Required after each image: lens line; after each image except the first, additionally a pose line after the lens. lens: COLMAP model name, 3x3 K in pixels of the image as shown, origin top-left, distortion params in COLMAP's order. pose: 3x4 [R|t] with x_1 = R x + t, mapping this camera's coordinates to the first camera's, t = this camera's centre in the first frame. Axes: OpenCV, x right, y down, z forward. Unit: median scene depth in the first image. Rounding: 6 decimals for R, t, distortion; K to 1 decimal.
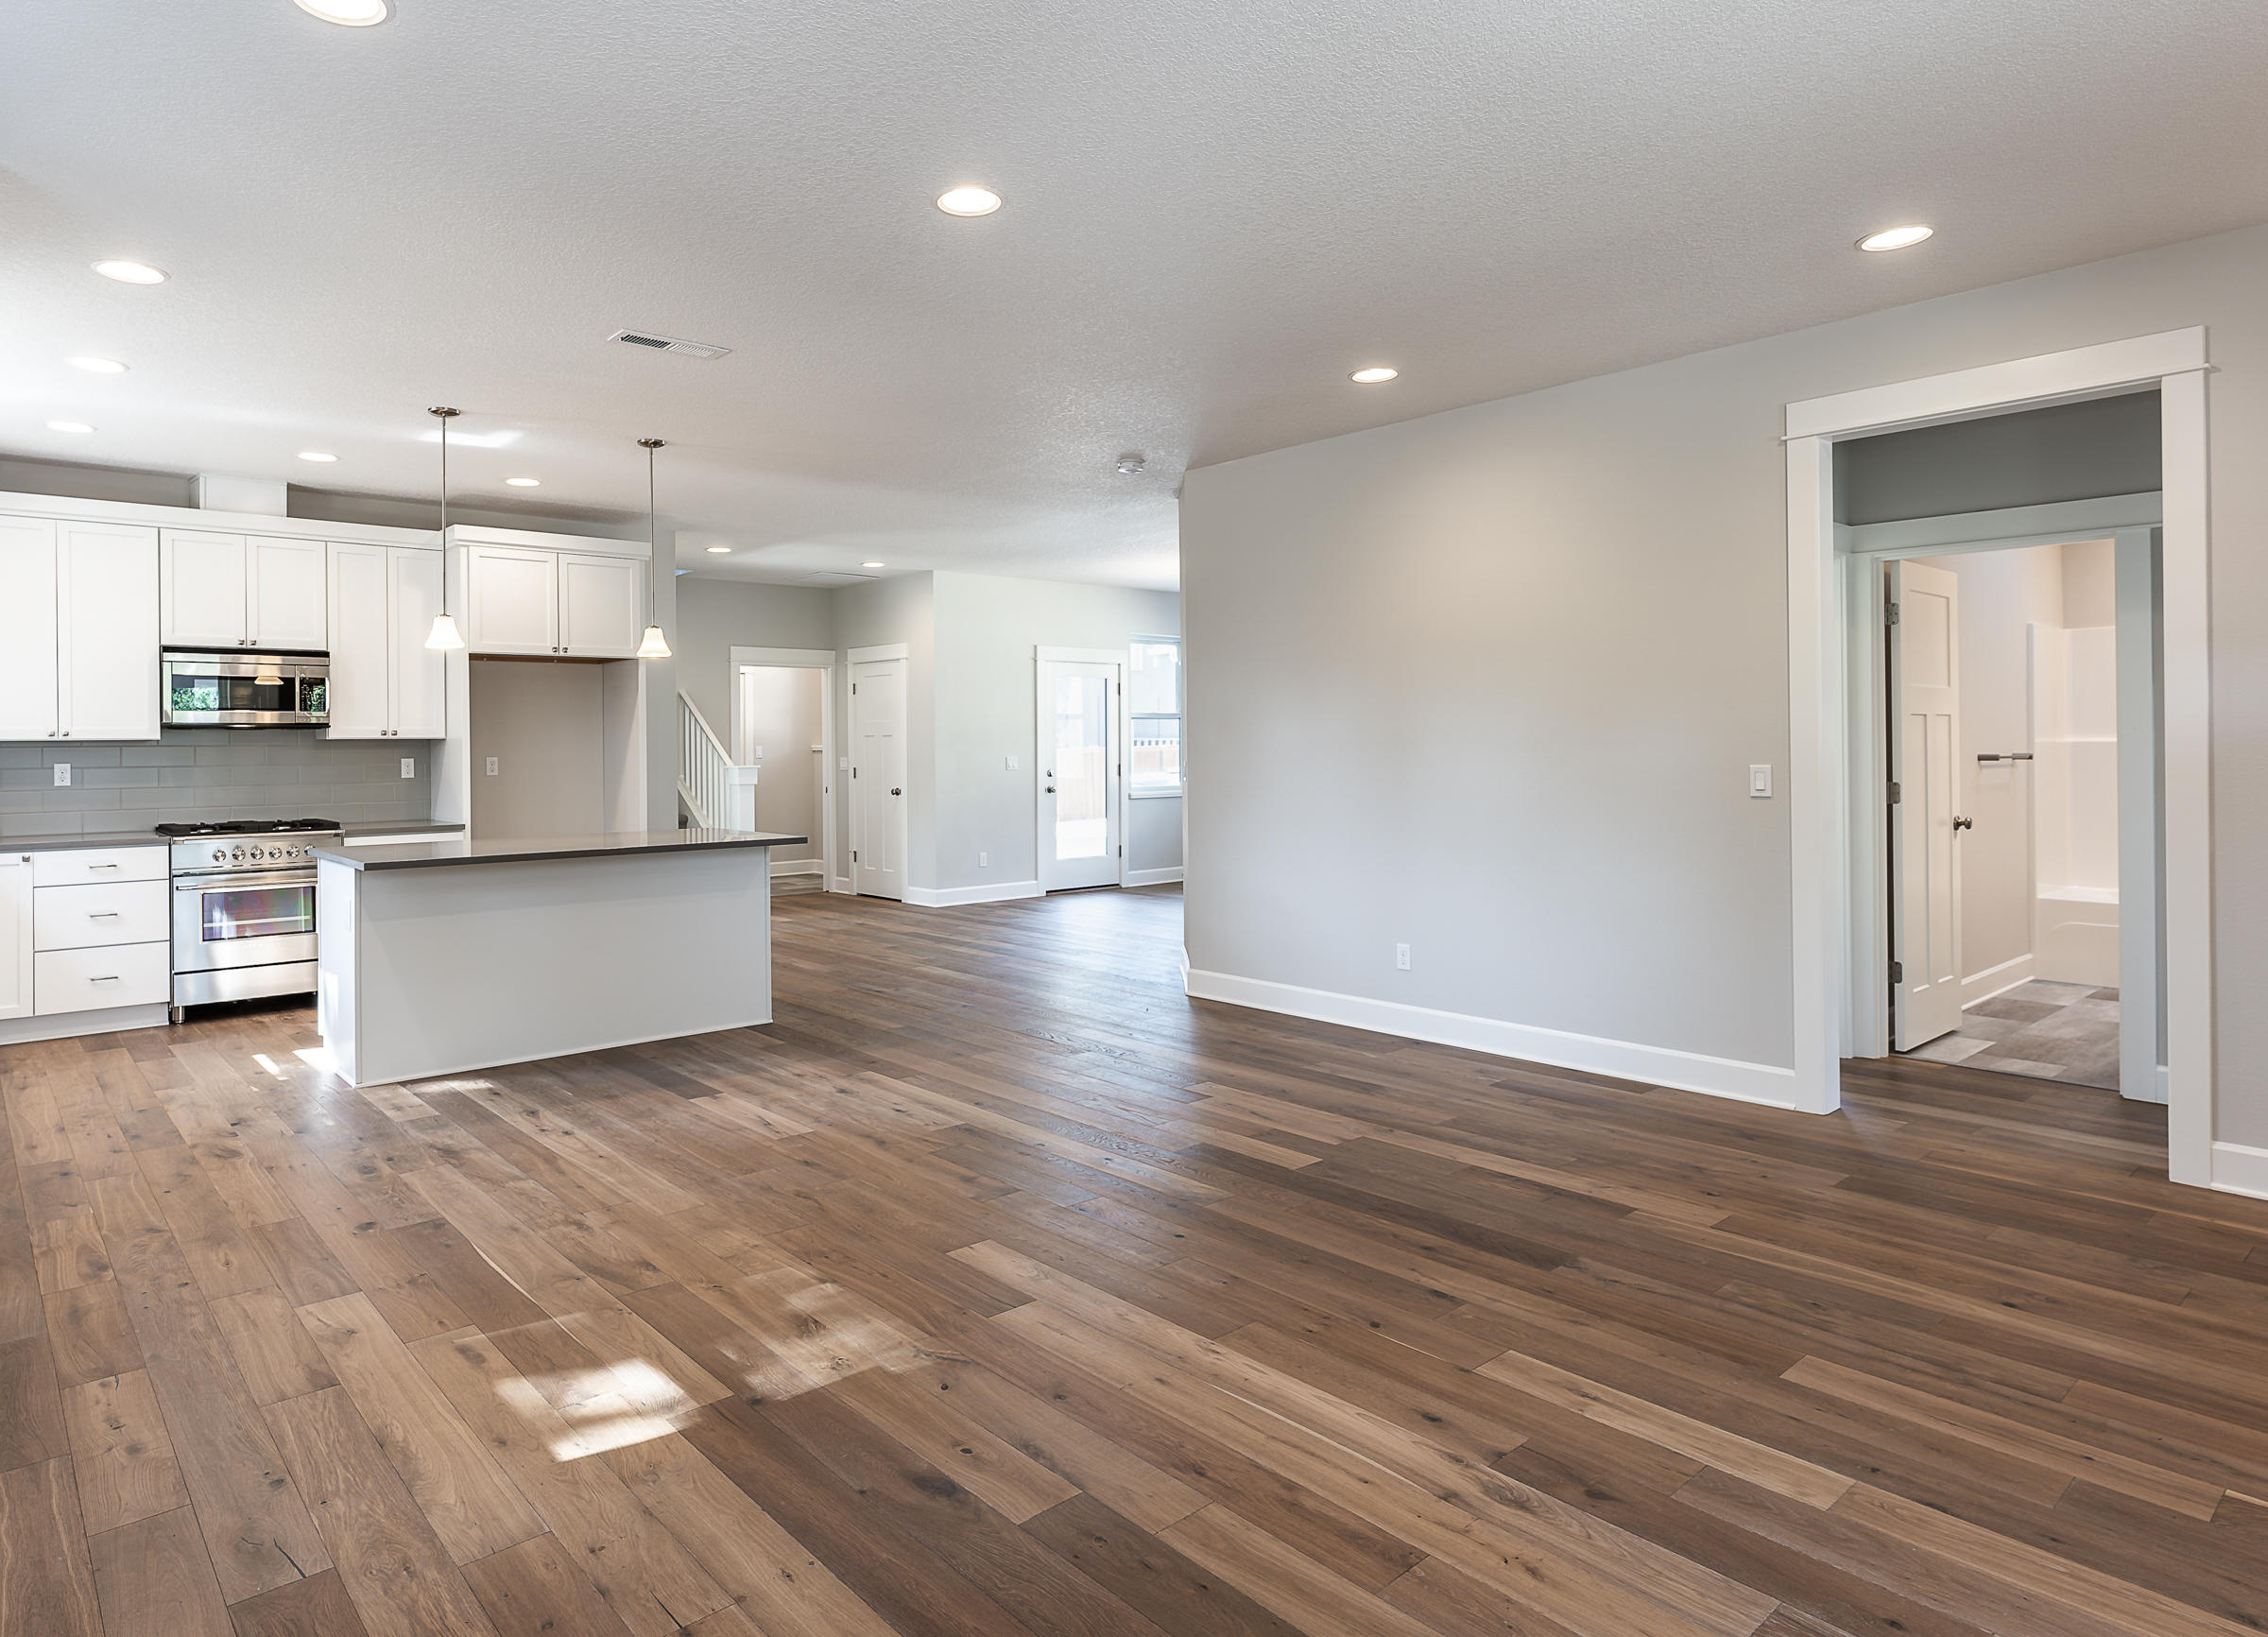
lens RADIAL K [[1283.0, 0, 1005.4], [0, 1283.0, 751.1], [0, 0, 1]] dist [-0.002315, 0.000062]
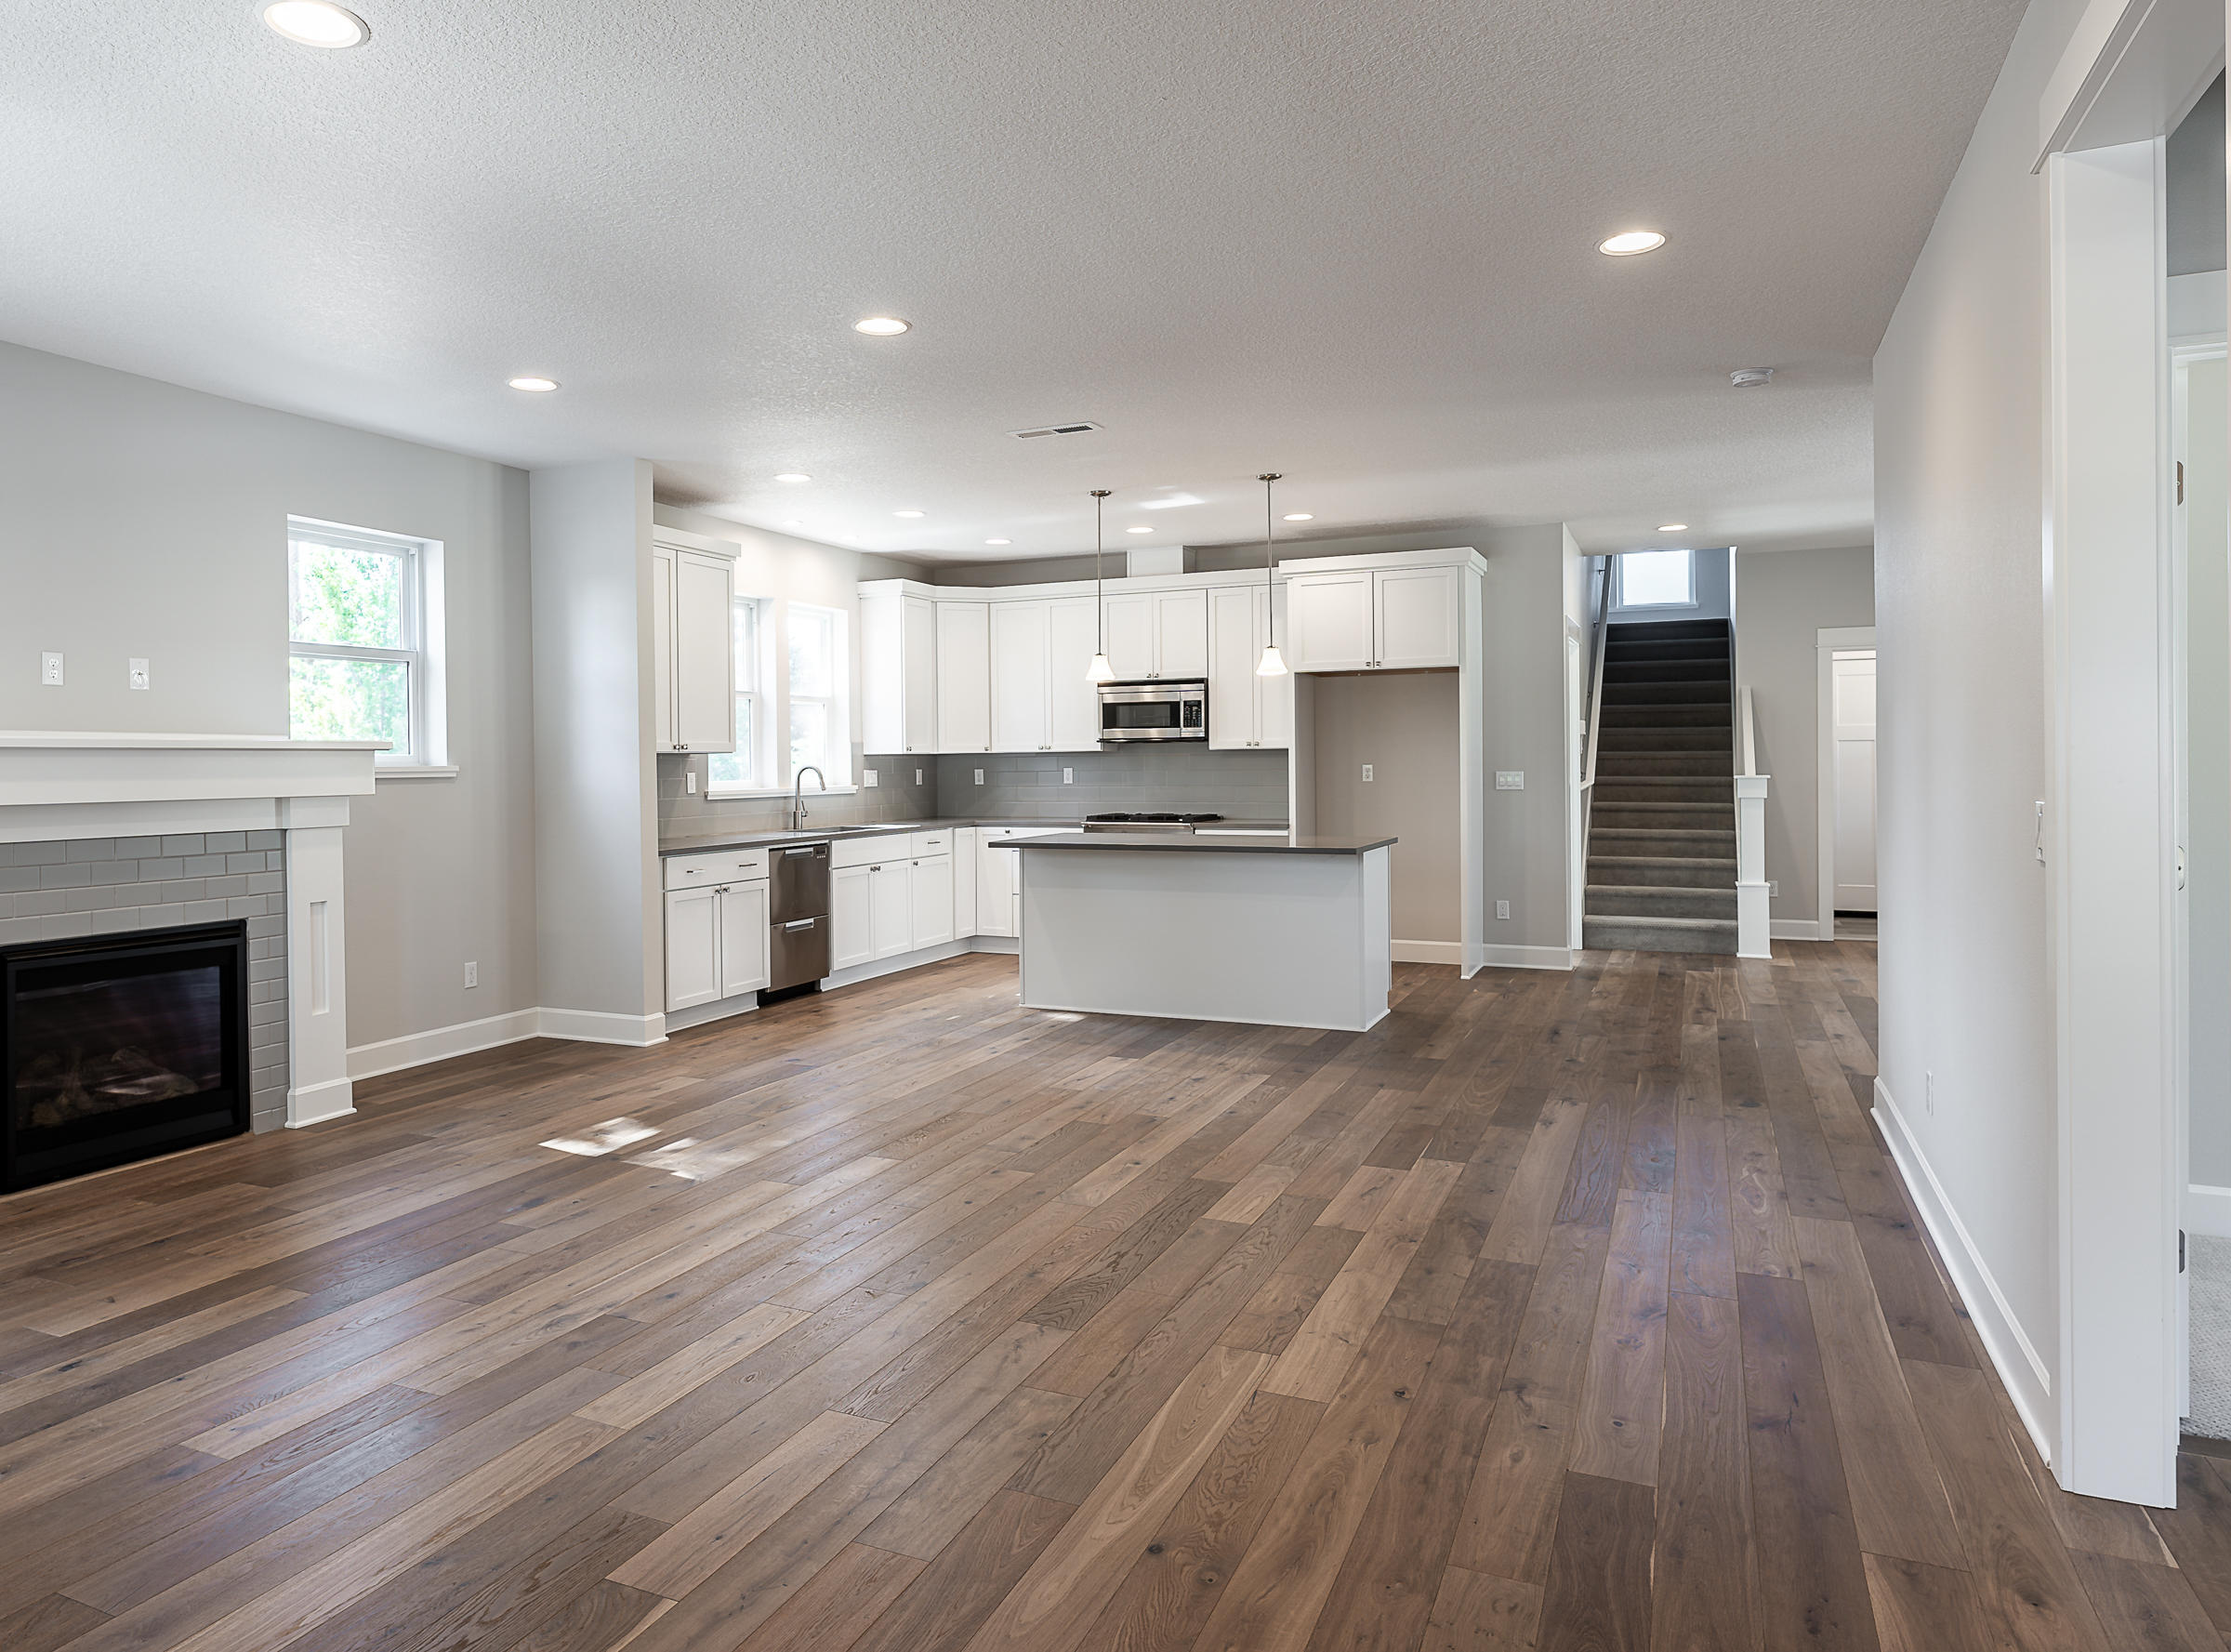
lens RADIAL K [[1443.4, 0, 1053.6], [0, 1443.4, 771.1], [0, 0, 1]] dist [0.016855, -0.005370]
pose [[0.437297, 0.010282, -0.899258, 0.673120], [0.001799, 0.999923, 0.012308, -0.006303], [0.899315, -0.006999, 0.437245, 0.270218]]
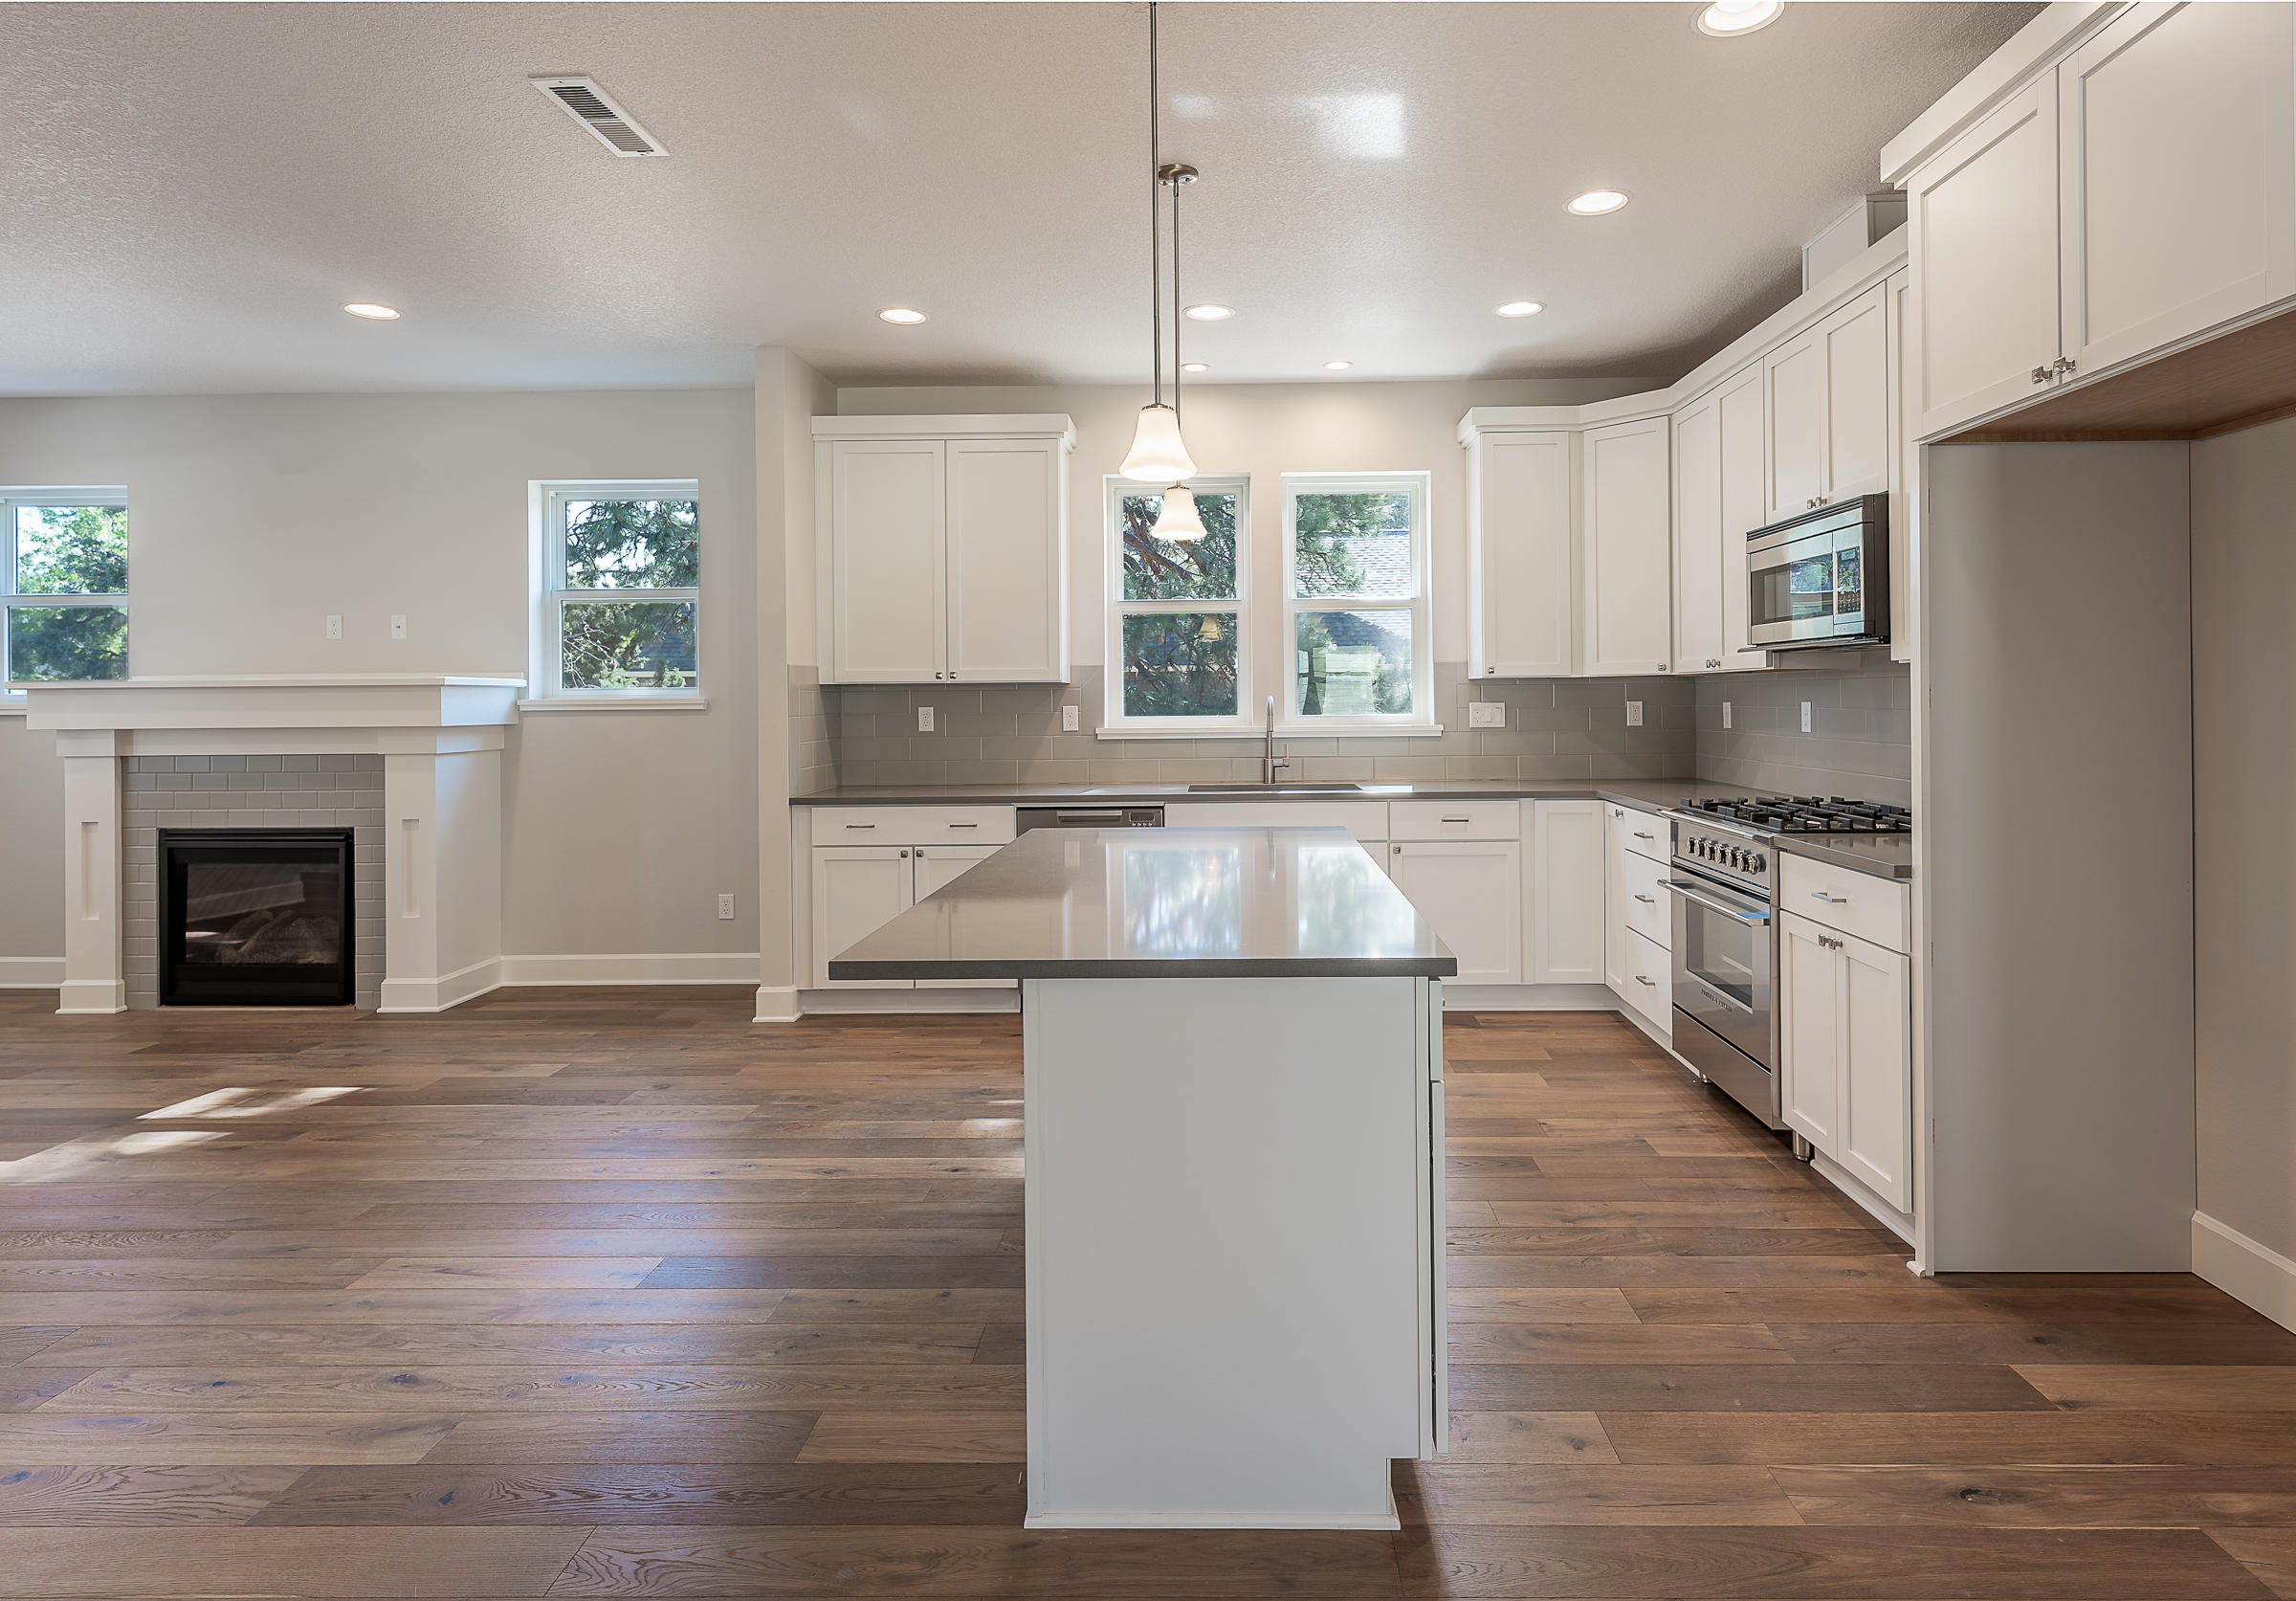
lens RADIAL K [[1230.7, 0, 1205.5], [0, 1230.7, 693.6], [0, 0, 1]] dist [0.006082, -0.002905]
pose [[-0.654724, 0.012937, -0.755757, 0.024014], [0.011357, 0.999909, 0.007278, -0.003949], [0.755783, -0.003818, -0.654811, 1.154639]]
